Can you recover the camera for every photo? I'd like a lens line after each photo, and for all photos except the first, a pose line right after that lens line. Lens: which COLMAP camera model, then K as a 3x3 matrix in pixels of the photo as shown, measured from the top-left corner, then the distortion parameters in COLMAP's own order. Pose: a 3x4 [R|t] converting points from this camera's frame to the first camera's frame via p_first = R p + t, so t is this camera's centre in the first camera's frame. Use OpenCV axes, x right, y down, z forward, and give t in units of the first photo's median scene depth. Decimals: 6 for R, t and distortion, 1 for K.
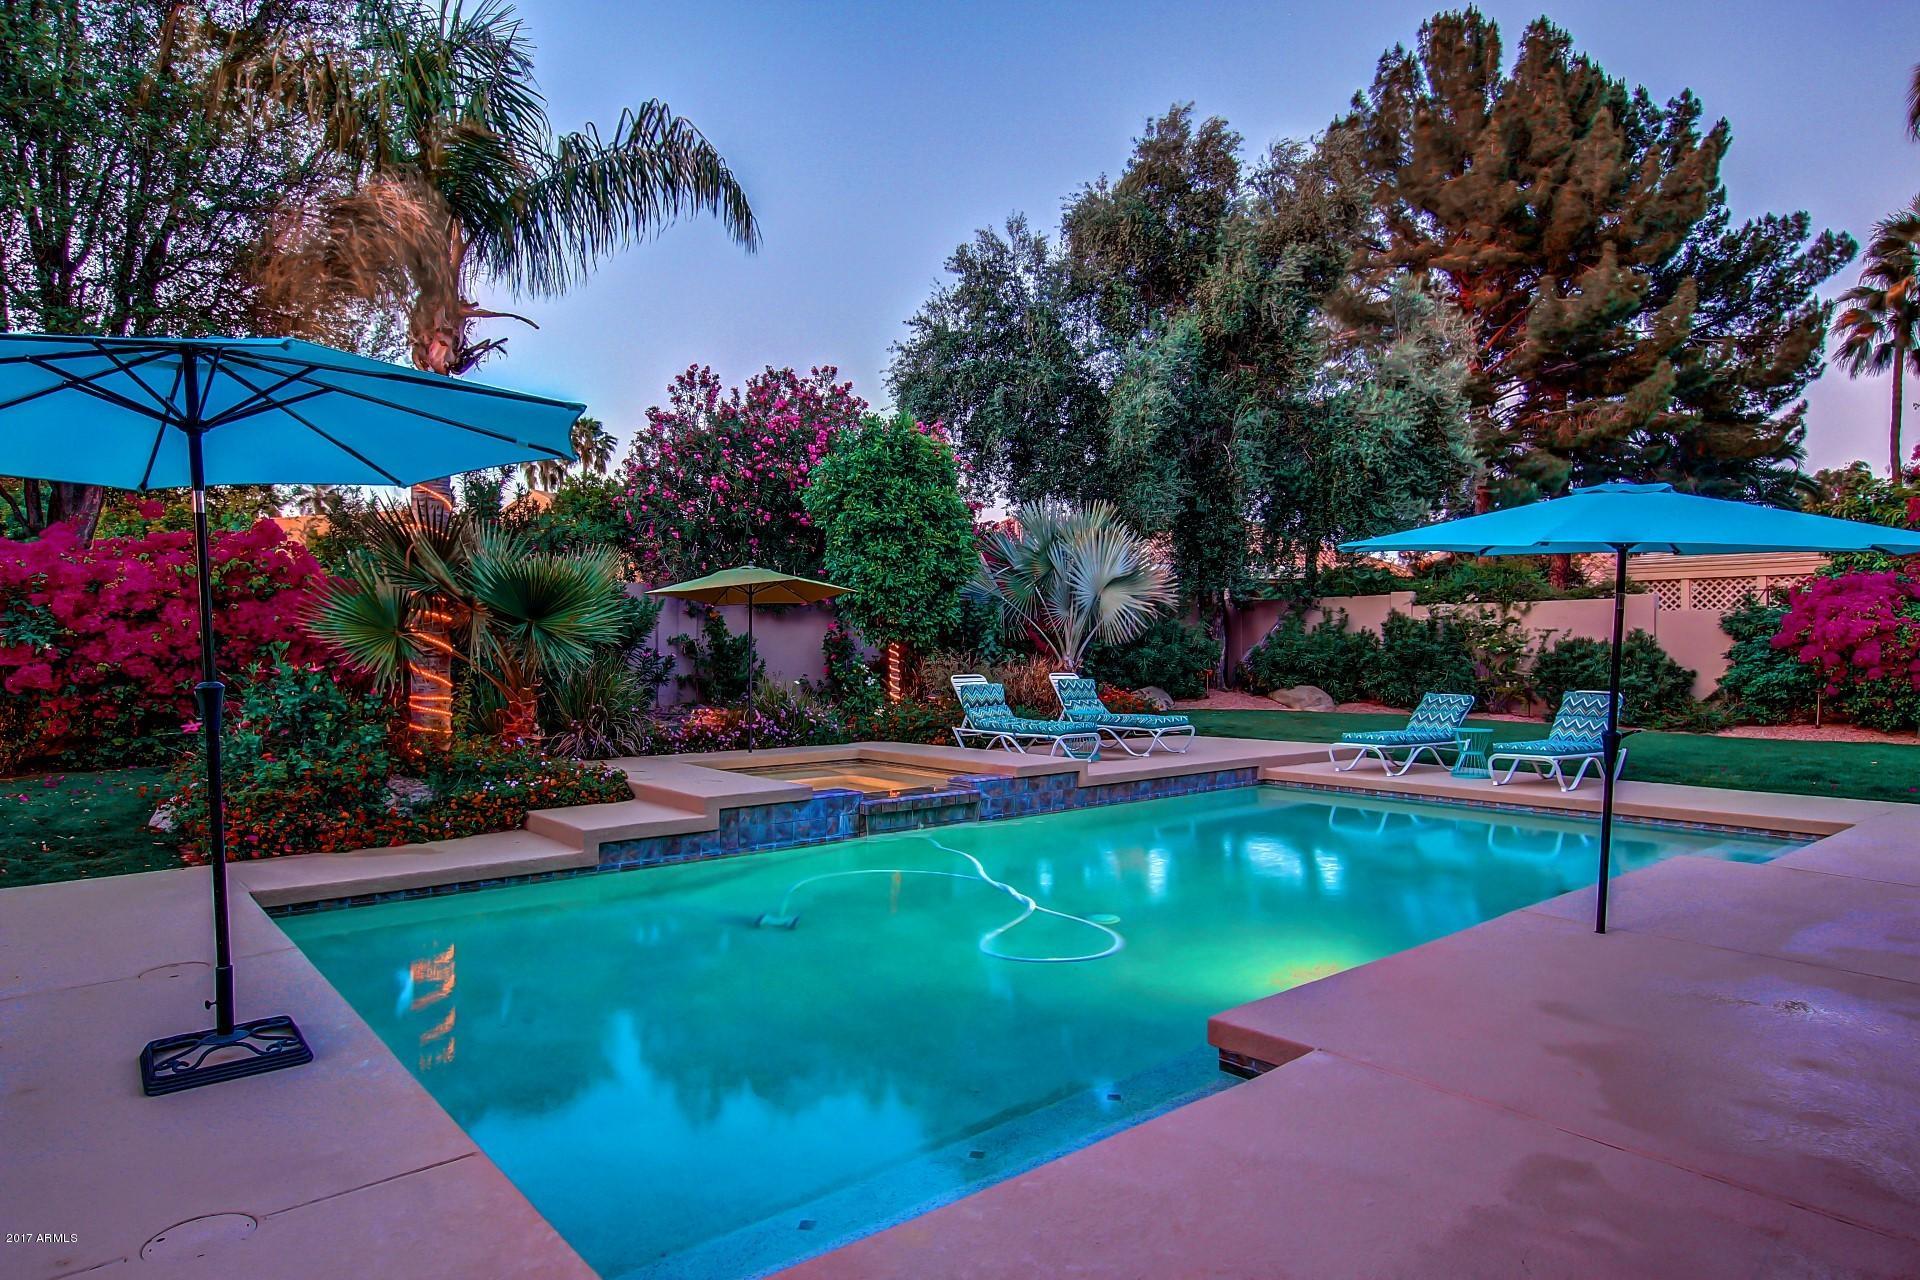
lens RADIAL K [[1248.7, 0, 946.4], [0, 1248.7, 647.2], [0, 0, 1]] dist [0.022483, -0.000840]
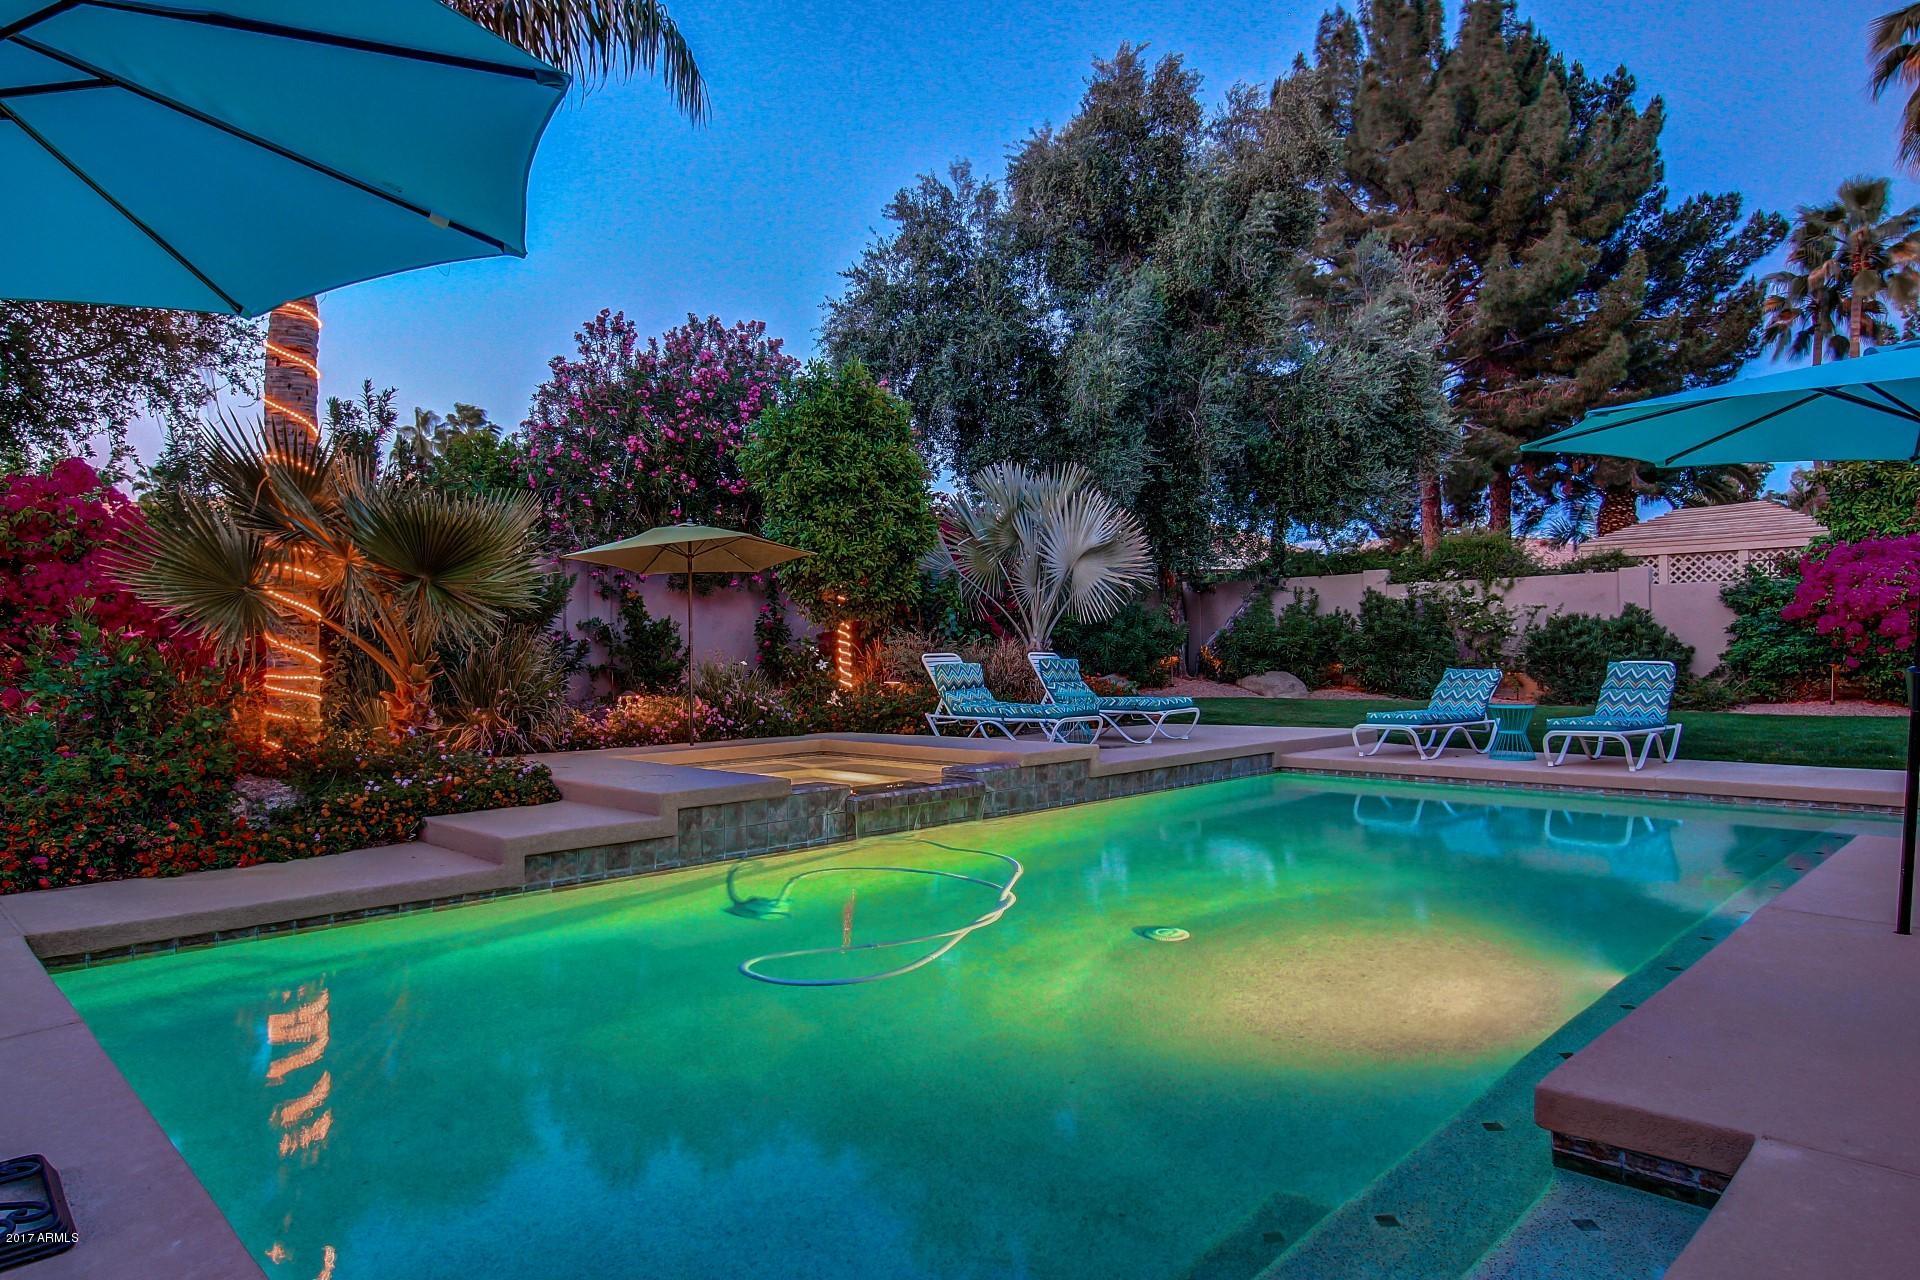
lens RADIAL K [[1248.7, 0, 946.4], [0, 1248.7, 647.2], [0, 0, 1]] dist [0.022483, -0.000840]
pose [[0.995962, -0.010266, 0.089190, -0.044788], [0.010990, 0.999911, -0.007630, 0.019423], [-0.089104, 0.008579, 0.995985, 0.108955]]
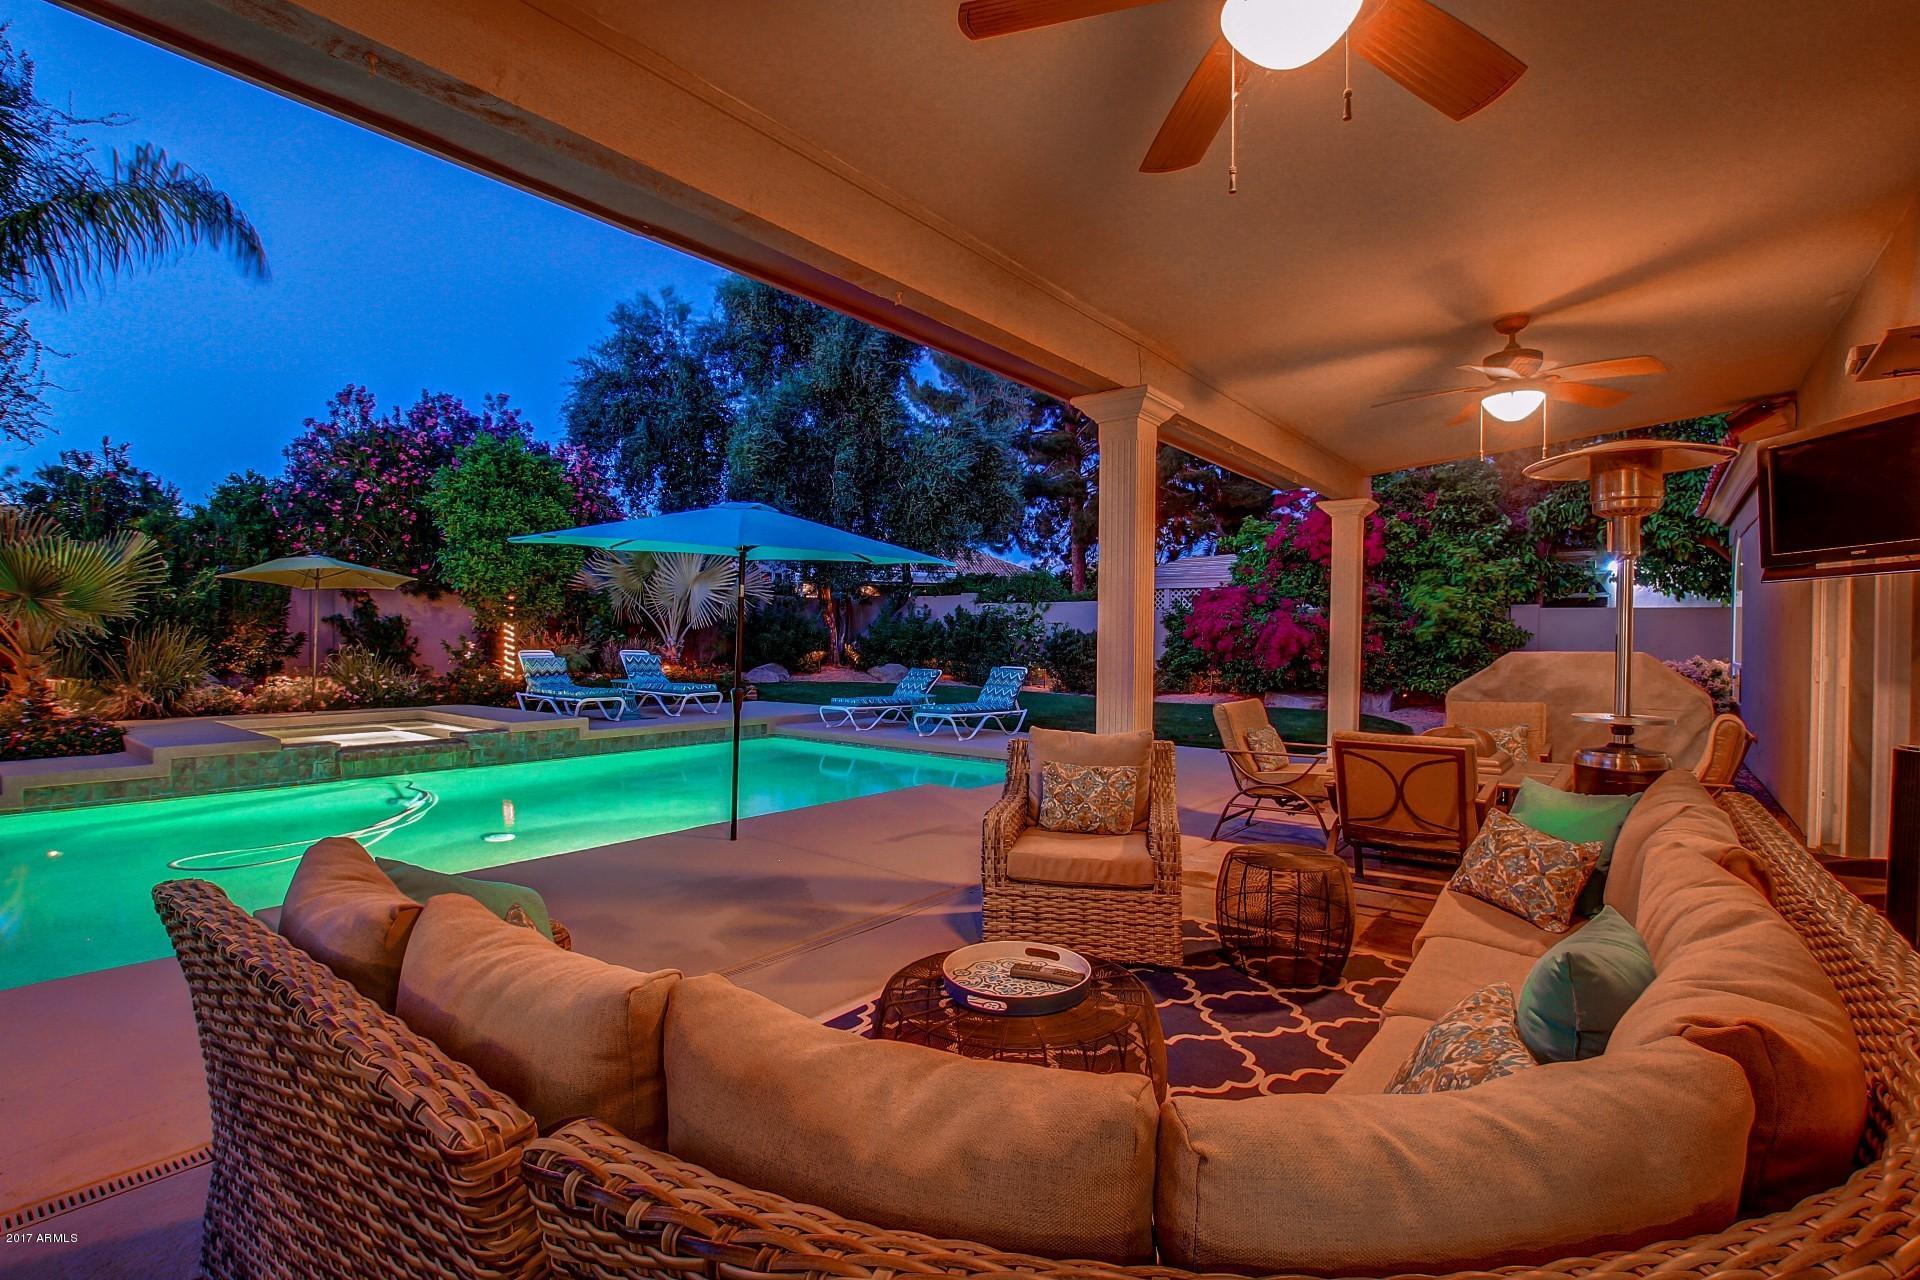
lens RADIAL K [[996.0, 0, 984.3], [0, 996.0, 640.4], [0, 0, 1]] dist [0.021248, 0.000971]
pose [[0.983057, 0.012804, 0.182854, 0.214174], [-0.013437, 0.999907, 0.002224, 0.003512], [-0.182809, -0.004643, 0.983138, -0.036602]]
